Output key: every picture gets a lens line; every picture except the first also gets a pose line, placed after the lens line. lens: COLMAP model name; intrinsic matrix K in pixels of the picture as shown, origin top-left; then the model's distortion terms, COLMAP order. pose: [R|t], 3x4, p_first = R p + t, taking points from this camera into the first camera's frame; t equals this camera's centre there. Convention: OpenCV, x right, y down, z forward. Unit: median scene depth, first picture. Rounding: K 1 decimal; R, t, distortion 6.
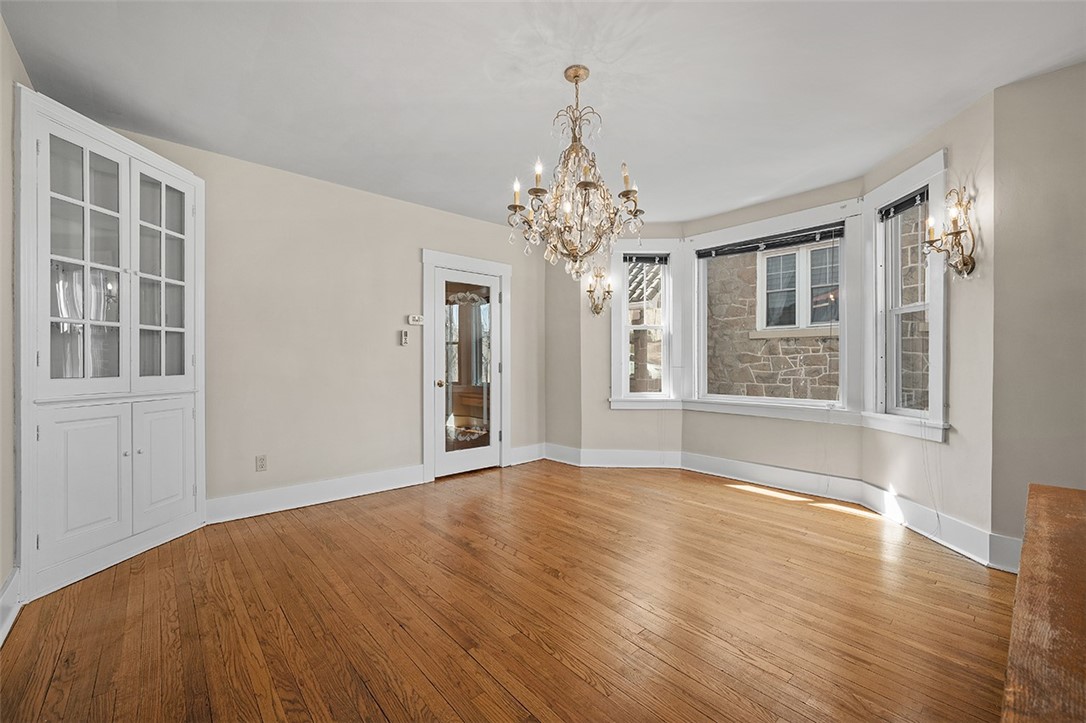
lens RADIAL K [[431.3, 0, 545.7], [0, 431.3, 363.6], [0, 0, 1]] dist [0.000370, 0.000045]
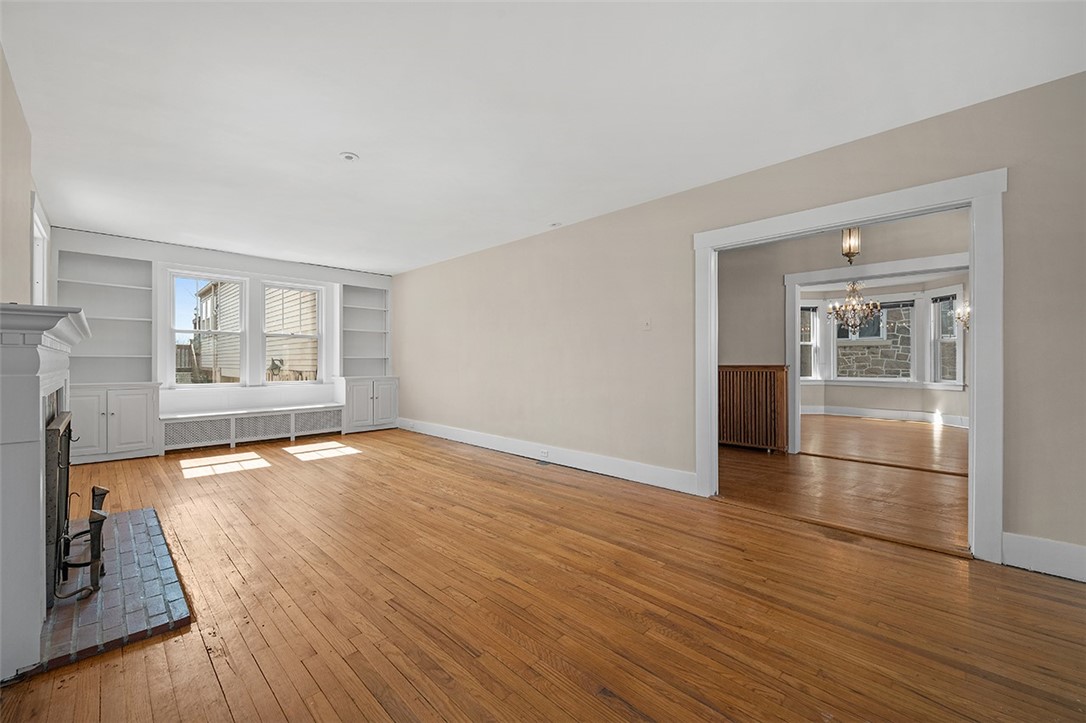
lens RADIAL K [[431.3, 0, 540.3], [0, 431.3, 357.9], [0, 0, 1]] dist [0.000370, 0.000045]
pose [[0.997538, -0.003486, 0.070041, -1.465770], [0.004238, 0.999935, -0.010587, -0.003781], [-0.069999, 0.010858, 0.997488, -1.160114]]
